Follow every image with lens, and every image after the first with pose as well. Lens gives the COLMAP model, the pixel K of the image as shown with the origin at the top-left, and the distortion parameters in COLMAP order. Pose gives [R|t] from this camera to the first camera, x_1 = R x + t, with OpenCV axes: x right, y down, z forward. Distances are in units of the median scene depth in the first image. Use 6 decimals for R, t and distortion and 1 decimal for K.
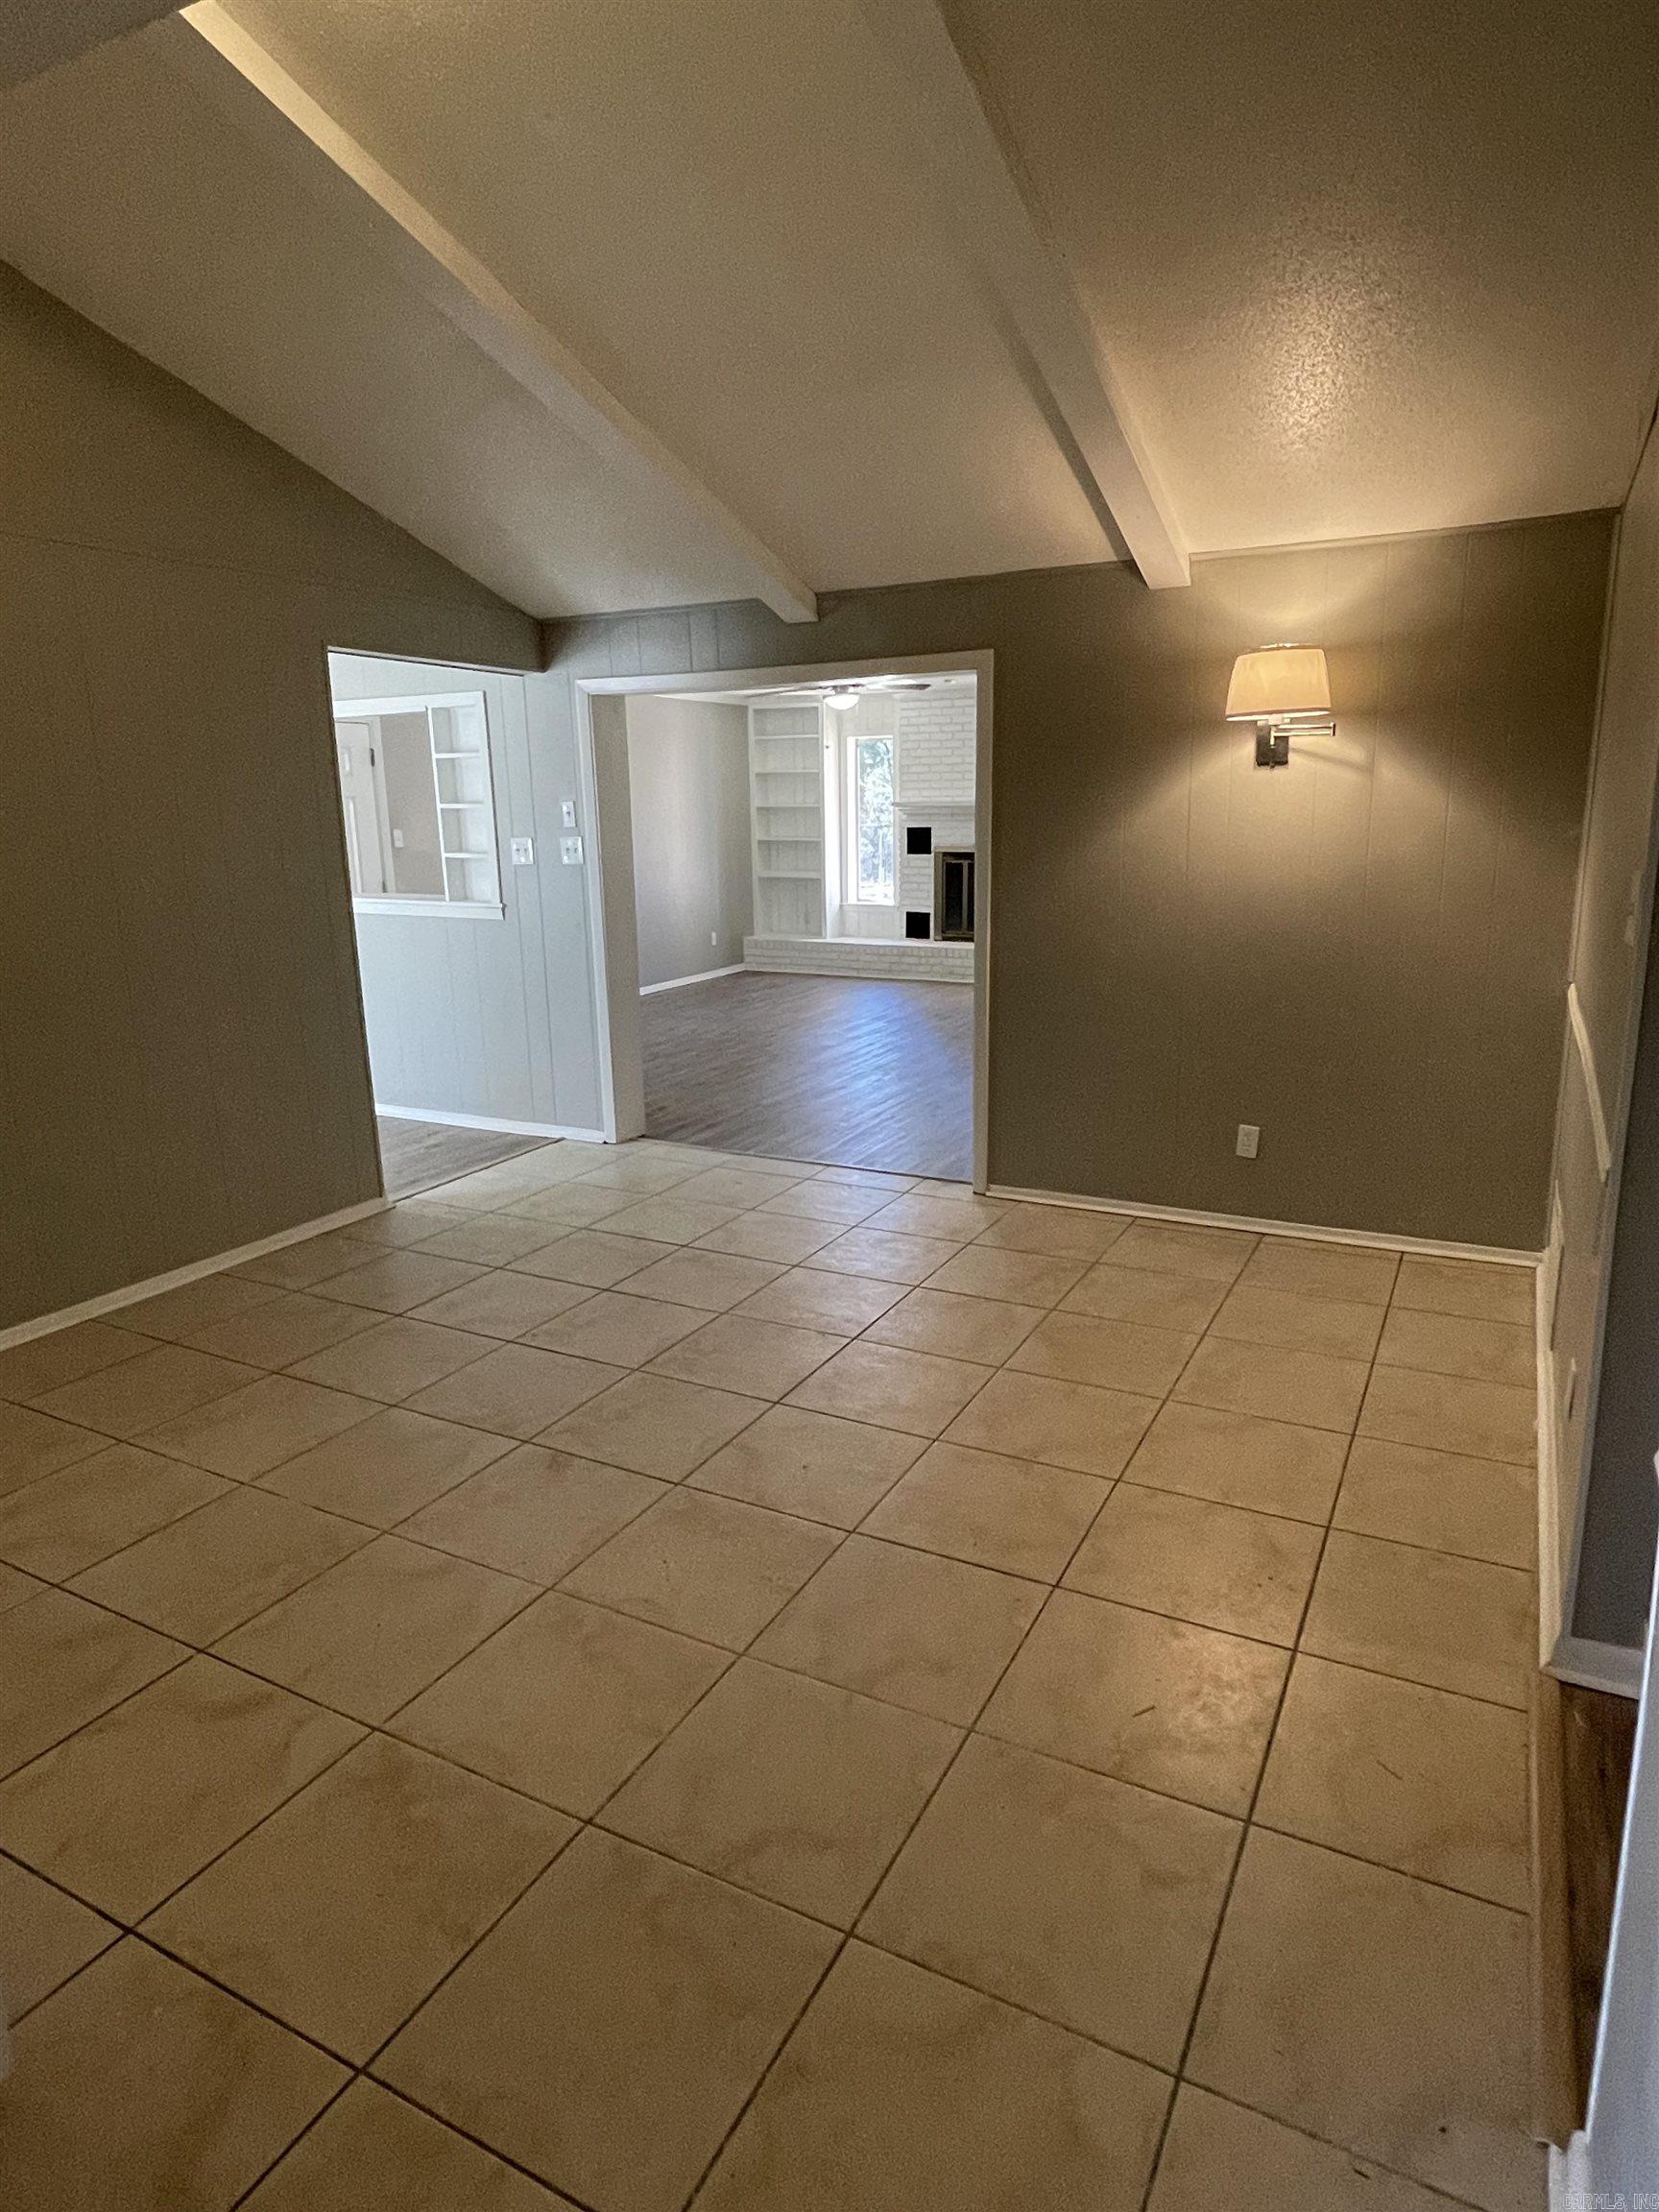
lens RADIAL K [[1288.7, 0, 831.2], [0, 1288.7, 1098.9], [0, 0, 1]] dist [0.002360, -0.012351]
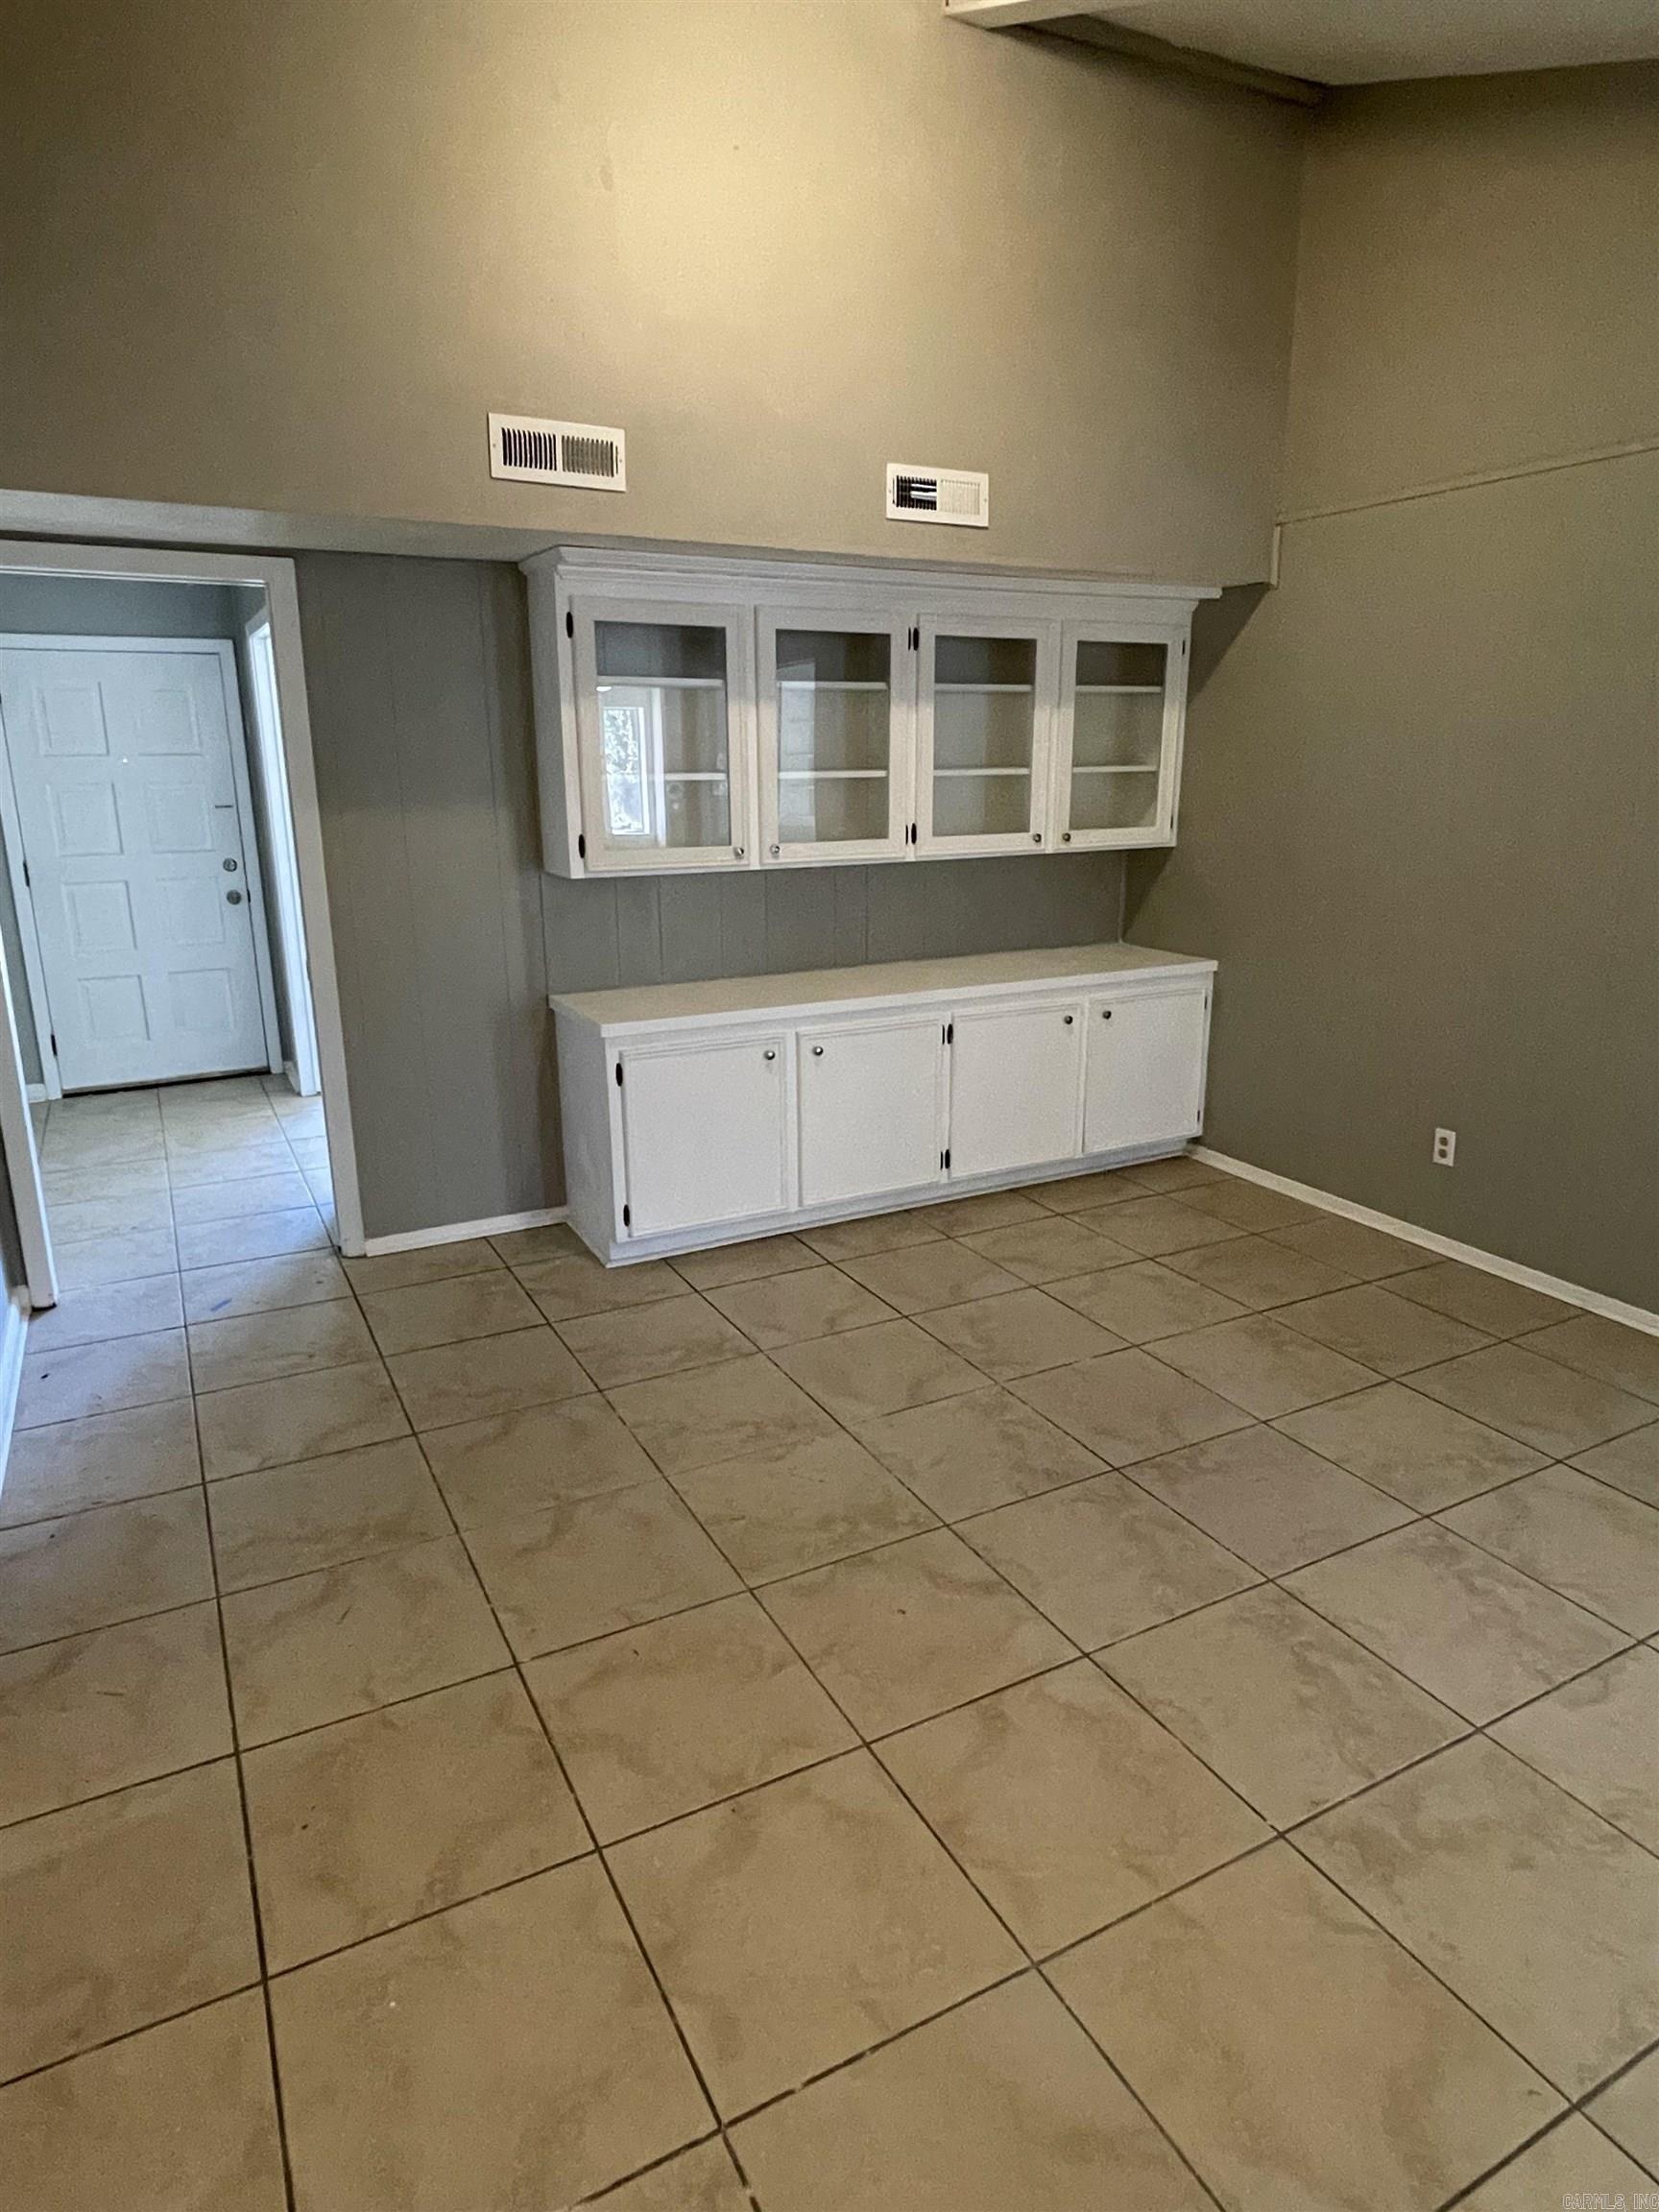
lens RADIAL K [[1288.7, 0, 831.2], [0, 1288.7, 1098.9], [0, 0, 1]] dist [0.002360, -0.012351]
pose [[-0.564469, 0.235042, -0.791284, 0.679228], [-0.172018, 0.904064, 0.391252, -0.371593], [0.807332, 0.356965, -0.469885, 1.487014]]
